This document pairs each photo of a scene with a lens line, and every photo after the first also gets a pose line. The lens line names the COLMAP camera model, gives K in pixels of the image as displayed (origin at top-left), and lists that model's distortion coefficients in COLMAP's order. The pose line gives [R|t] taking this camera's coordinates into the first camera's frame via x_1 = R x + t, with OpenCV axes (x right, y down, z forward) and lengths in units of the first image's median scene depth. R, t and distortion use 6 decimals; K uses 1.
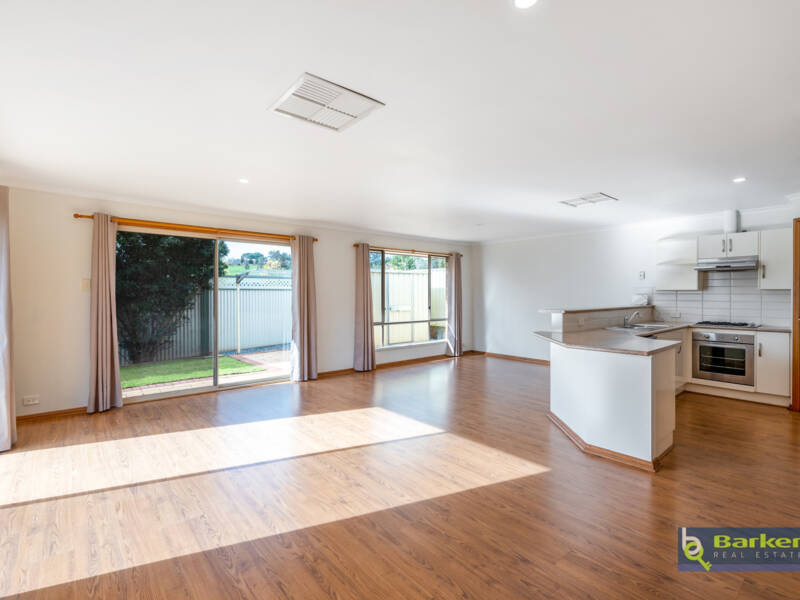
lens RADIAL K [[386.5, 0, 397.0], [0, 386.5, 298.6], [0, 0, 1]] dist [0.001467, 0.000600]
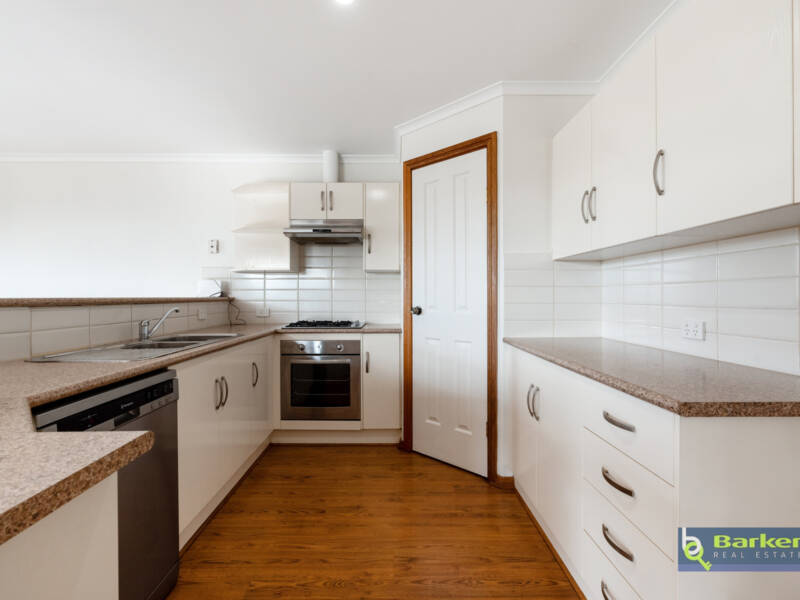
lens RADIAL K [[386.5, 0, 400.2], [0, 386.5, 296.9], [0, 0, 1]] dist [0.001467, 0.000600]
pose [[0.640158, 0.002205, 0.768240, 0.439910], [0.007730, 0.999927, -0.009311, 0.027780], [-0.768204, 0.011899, 0.640094, 0.500466]]
